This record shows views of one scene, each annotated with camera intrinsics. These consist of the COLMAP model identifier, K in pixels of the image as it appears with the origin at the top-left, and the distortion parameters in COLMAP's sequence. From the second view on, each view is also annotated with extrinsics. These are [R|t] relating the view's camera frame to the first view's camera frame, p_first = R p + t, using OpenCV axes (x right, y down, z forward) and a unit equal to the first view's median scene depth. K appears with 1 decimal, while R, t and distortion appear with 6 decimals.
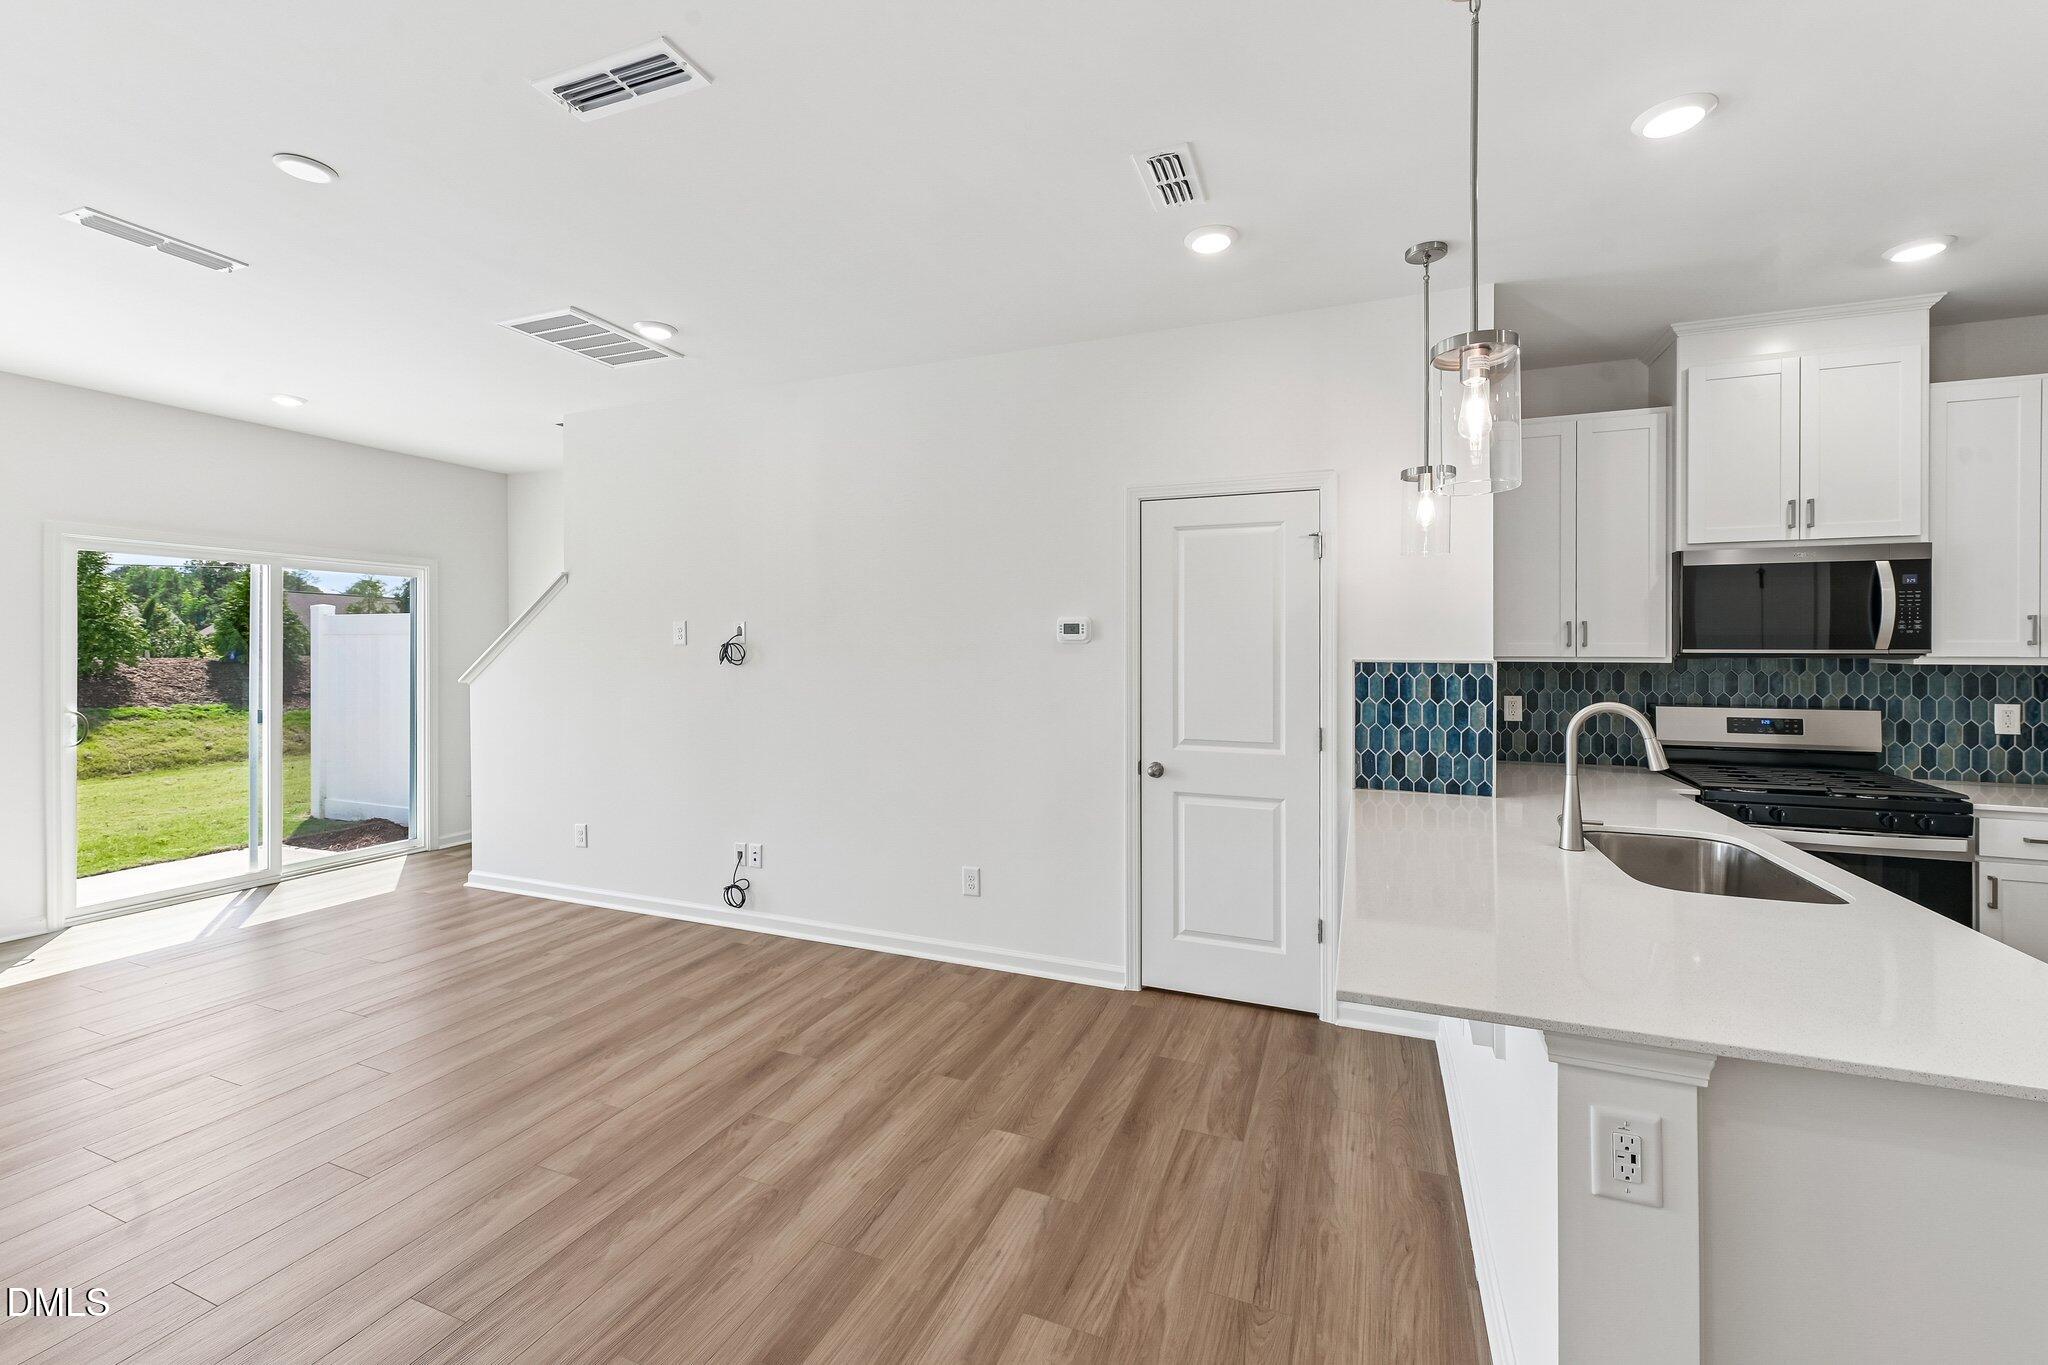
lens RADIAL K [[822.1, 0, 1039.0], [0, 822.1, 654.0], [0, 0, 1]] dist [0.006924, -0.003288]
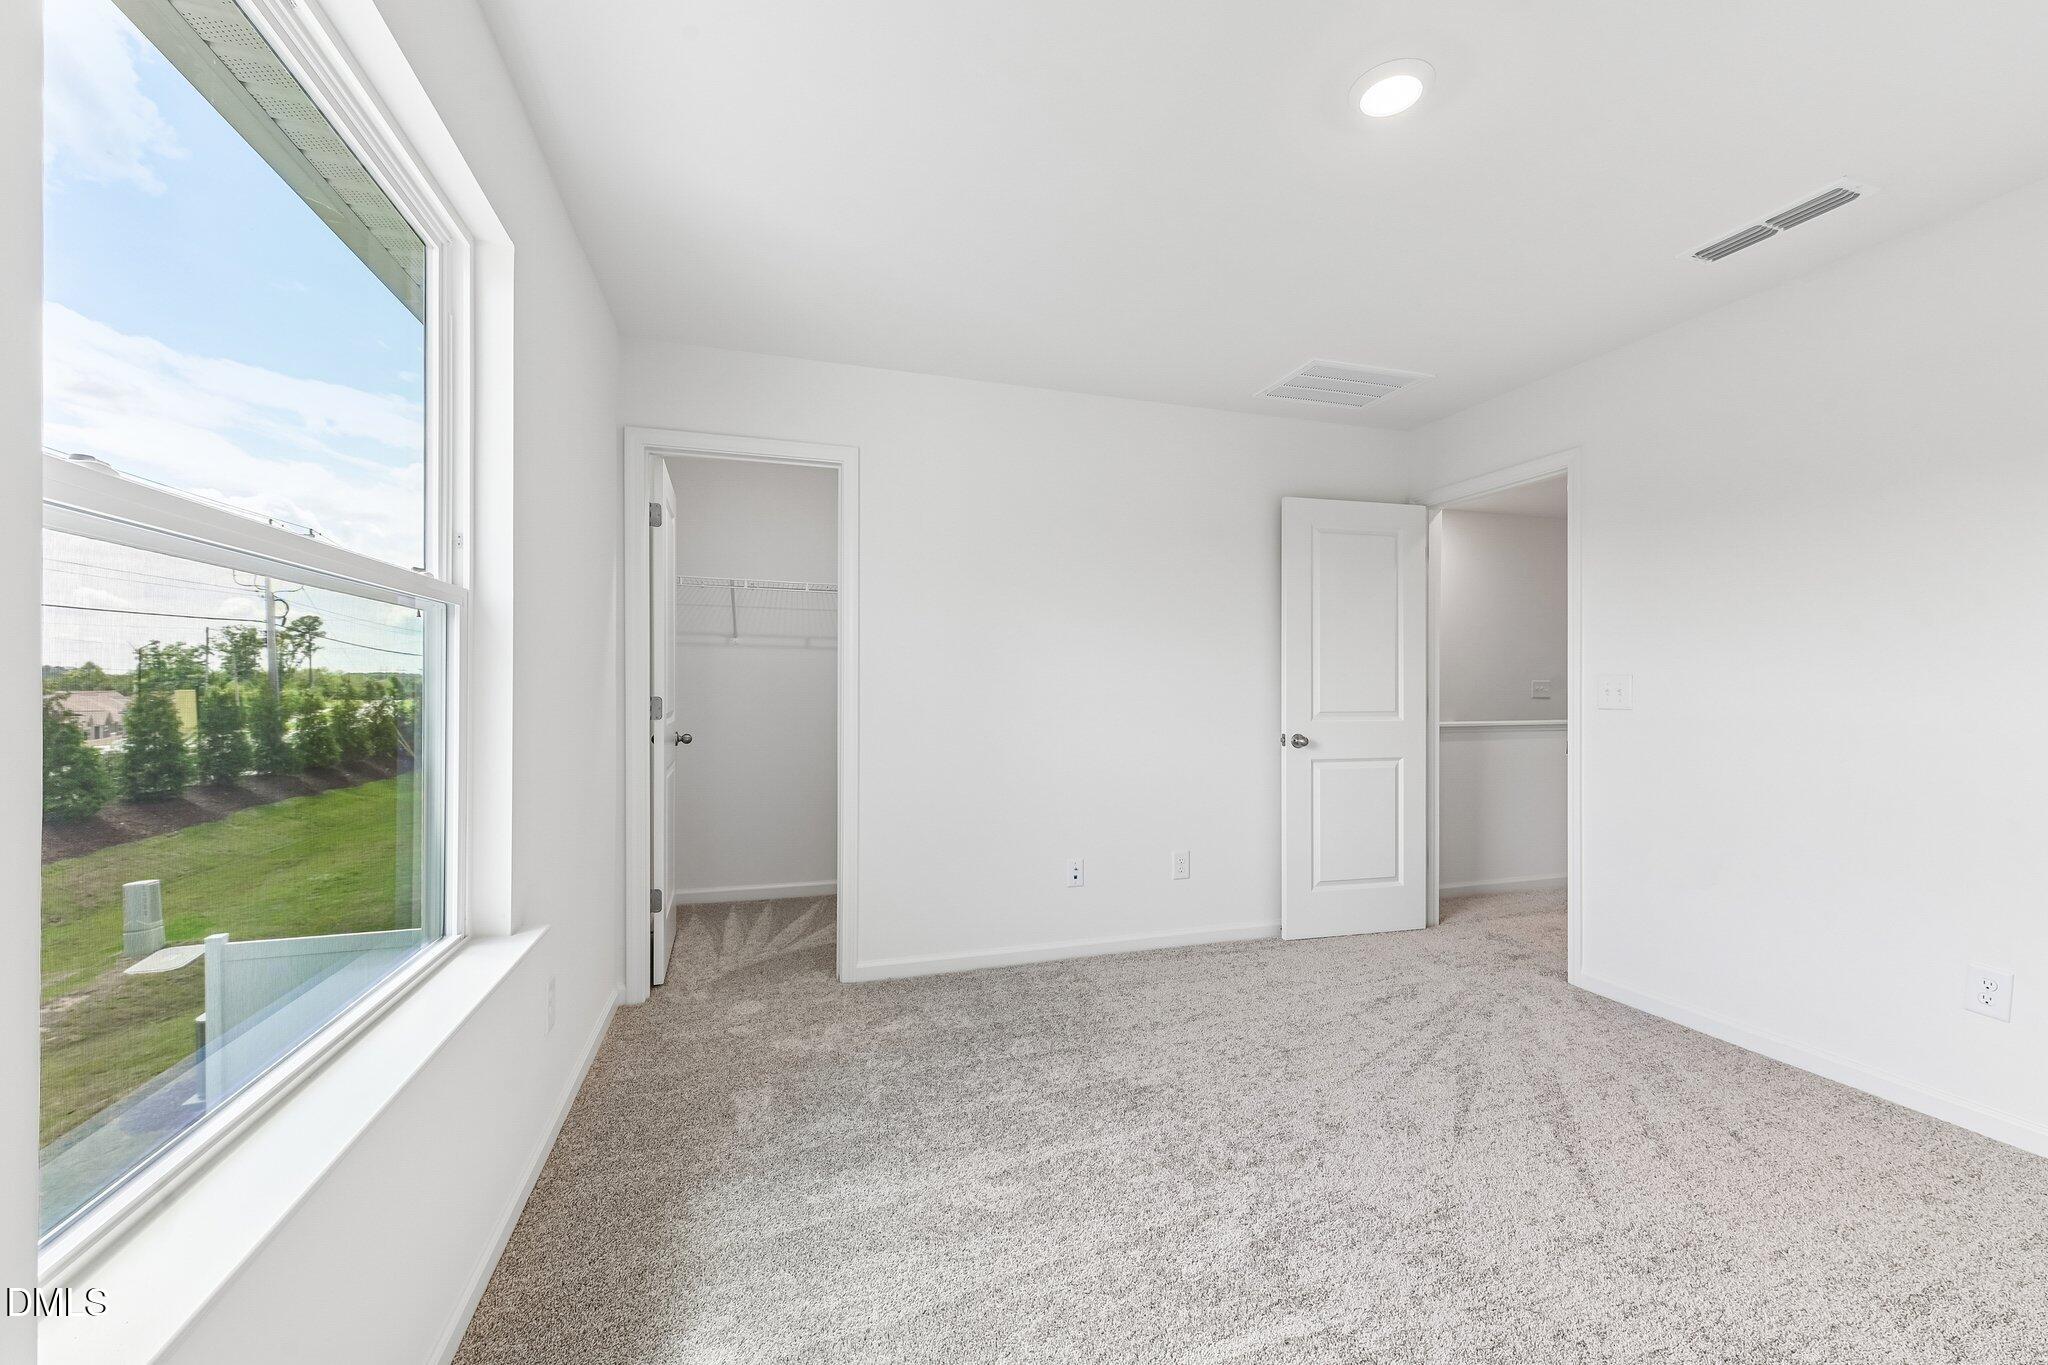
lens RADIAL K [[822.1, 0, 1029.6], [0, 822.1, 687.4], [0, 0, 1]] dist [0.006924, -0.003288]
pose [[0.778631, 0.007895, 0.627433, -0.848756], [-0.005489, 0.999968, -0.005771, 0.081105], [-0.627459, 0.001049, 0.778649, 0.383771]]
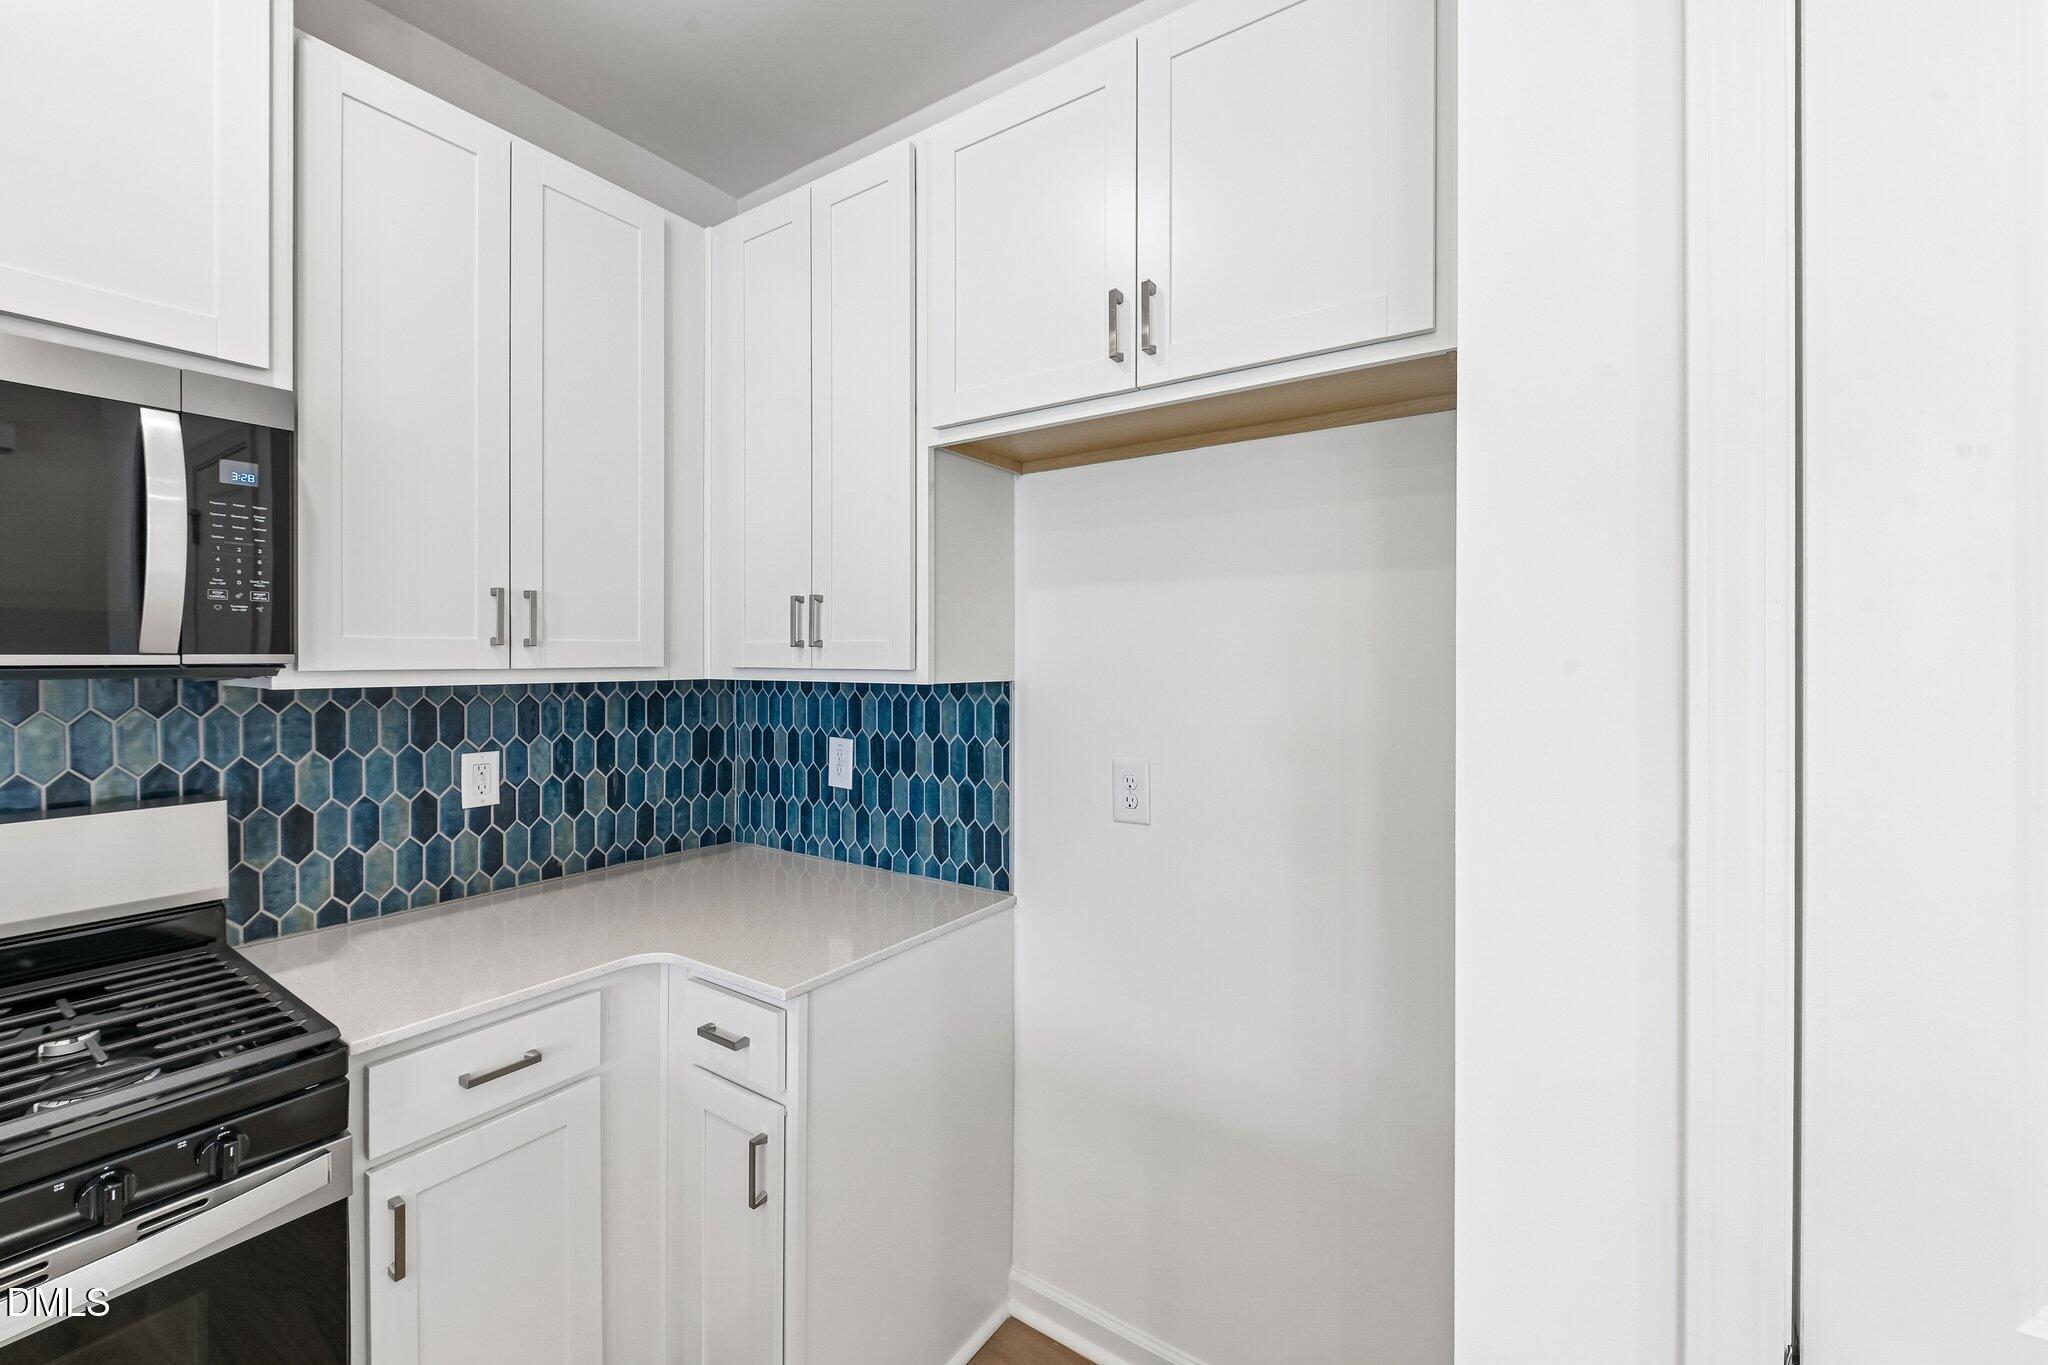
lens RADIAL K [[822.1, 0, 1028.5], [0, 822.1, 655.4], [0, 0, 1]] dist [0.006924, -0.003288]
pose [[0.213658, 0.000119, 0.976909, 0.701951], [0.006797, 0.999976, -0.001609, -0.001270], [-0.976885, 0.006983, 0.213652, 0.513574]]
